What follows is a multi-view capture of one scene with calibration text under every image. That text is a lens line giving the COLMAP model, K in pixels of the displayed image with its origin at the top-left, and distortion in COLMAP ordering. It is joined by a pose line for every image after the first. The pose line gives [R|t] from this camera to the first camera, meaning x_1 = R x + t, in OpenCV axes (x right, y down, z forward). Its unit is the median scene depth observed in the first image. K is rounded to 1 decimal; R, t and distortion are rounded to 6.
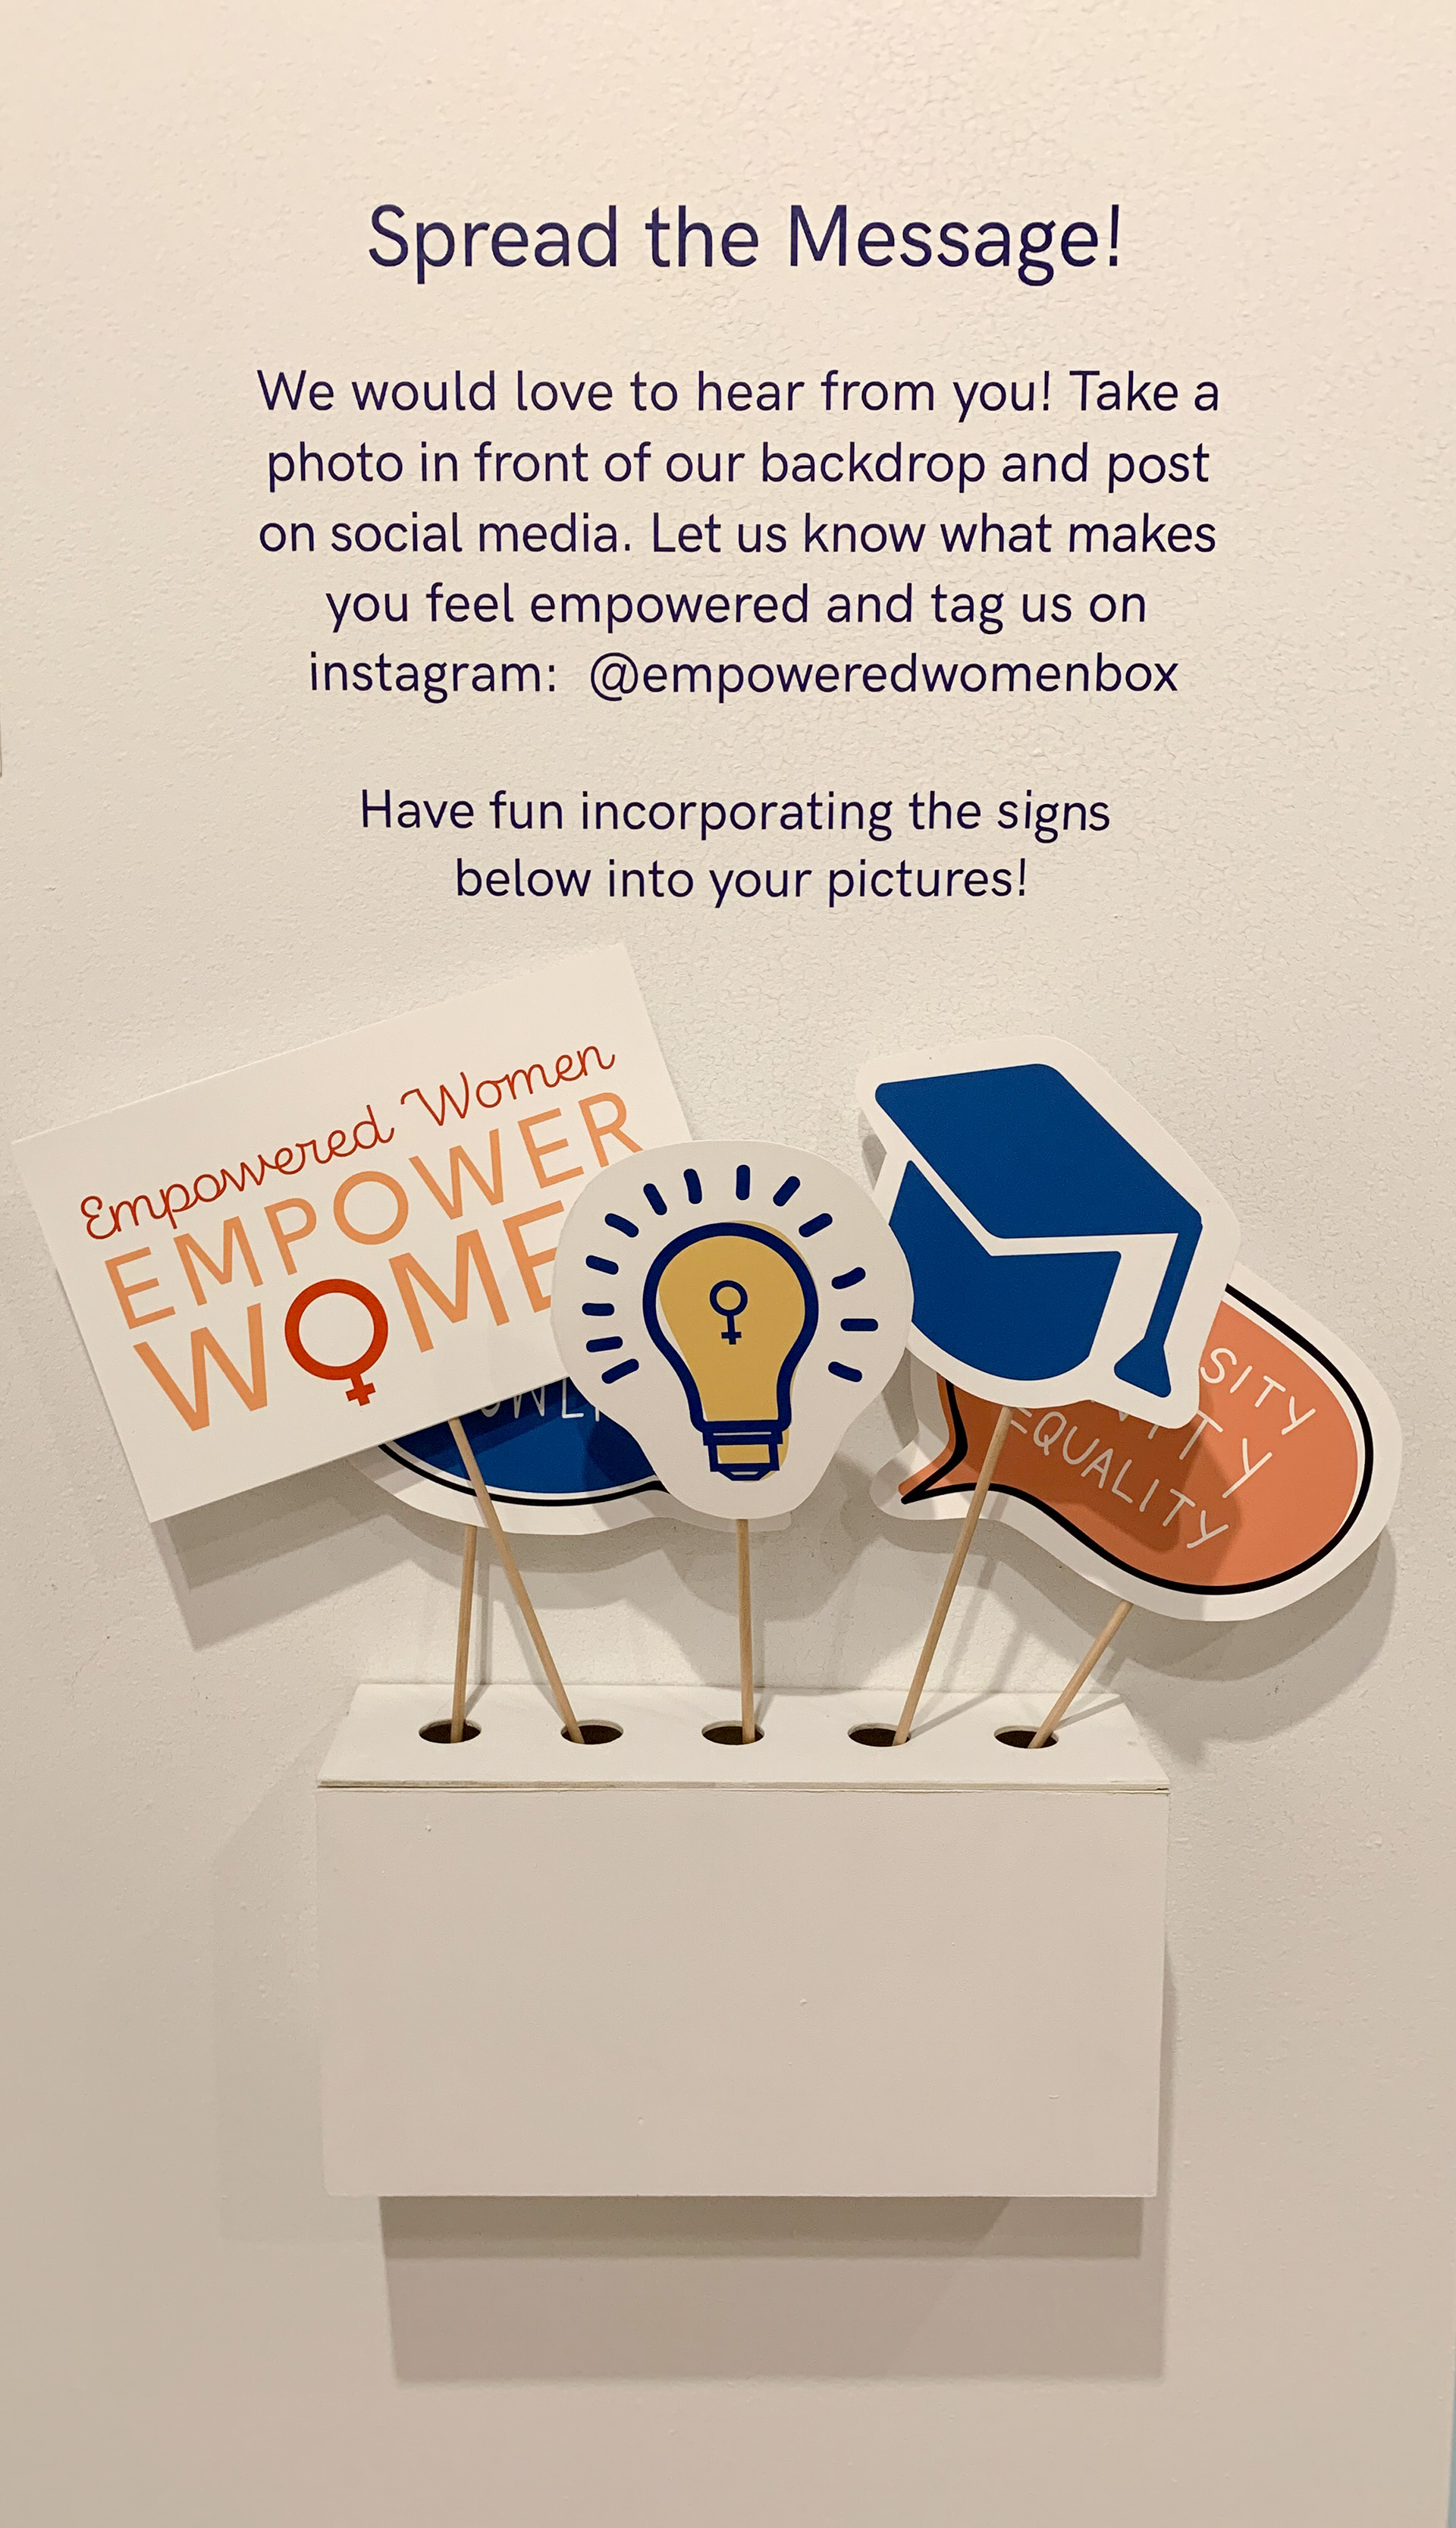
lens RADIAL K [[2002.0, 0, 721.6], [0, 2002.0, 1291.5], [0, 0, 1]] dist [0.060688, -0.173369]
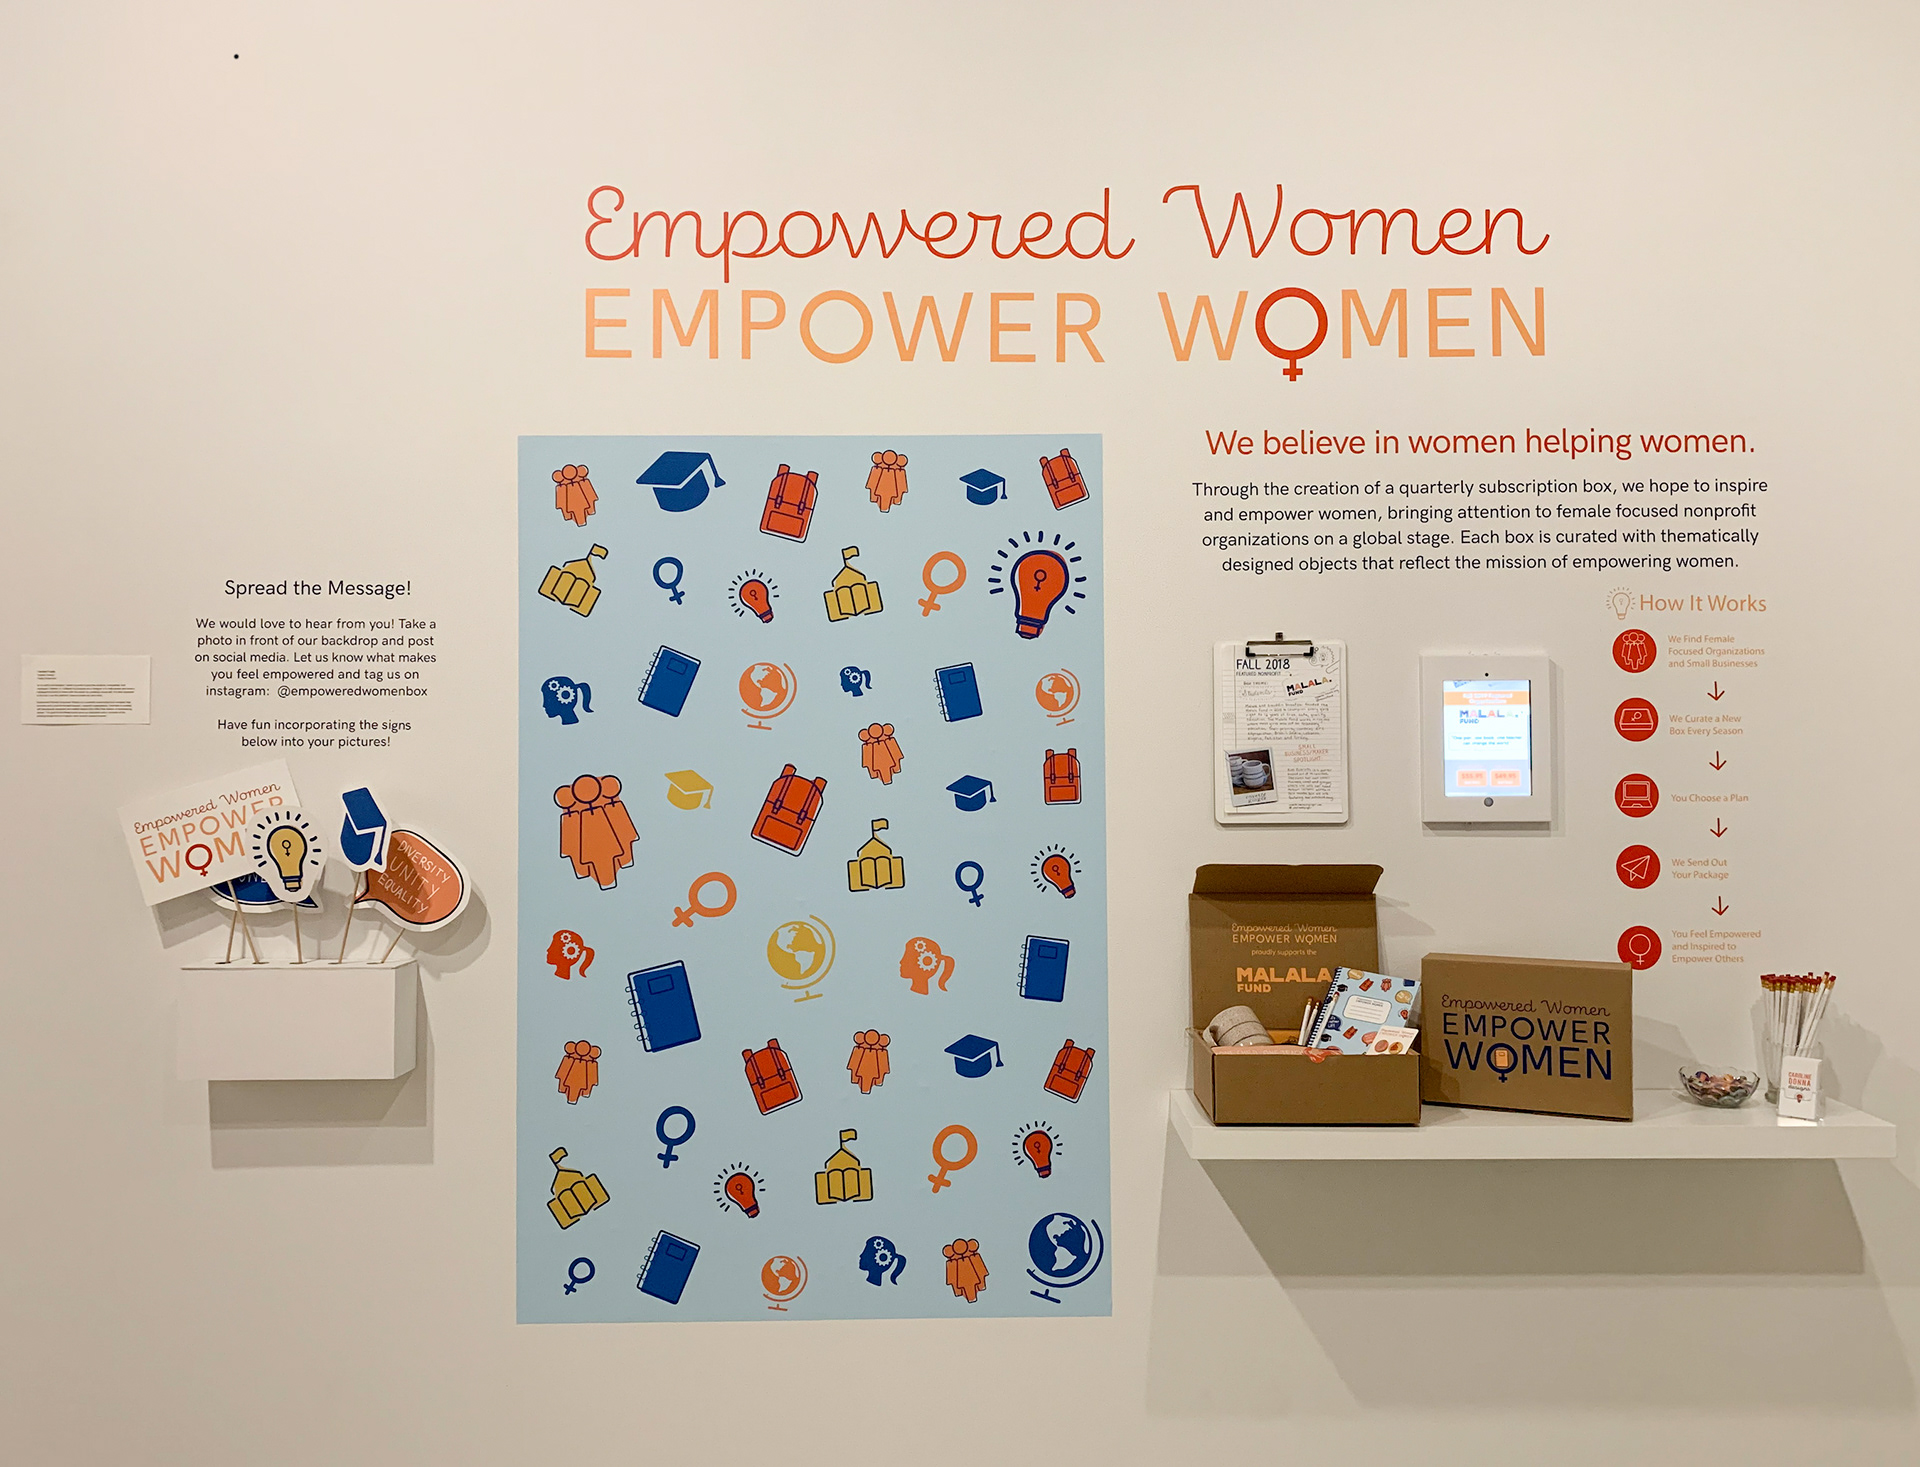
lens RADIAL K [[1568.3, 0, 992.0], [0, 1568.3, 725.8], [0, 0, 1]] dist [0.143135, -0.331140]
pose [[0.999896, -0.002298, 0.014245, 1.306376], [0.004888, 0.982812, -0.184545, 0.347774], [-0.013576, 0.184595, 0.982721, -2.102523]]
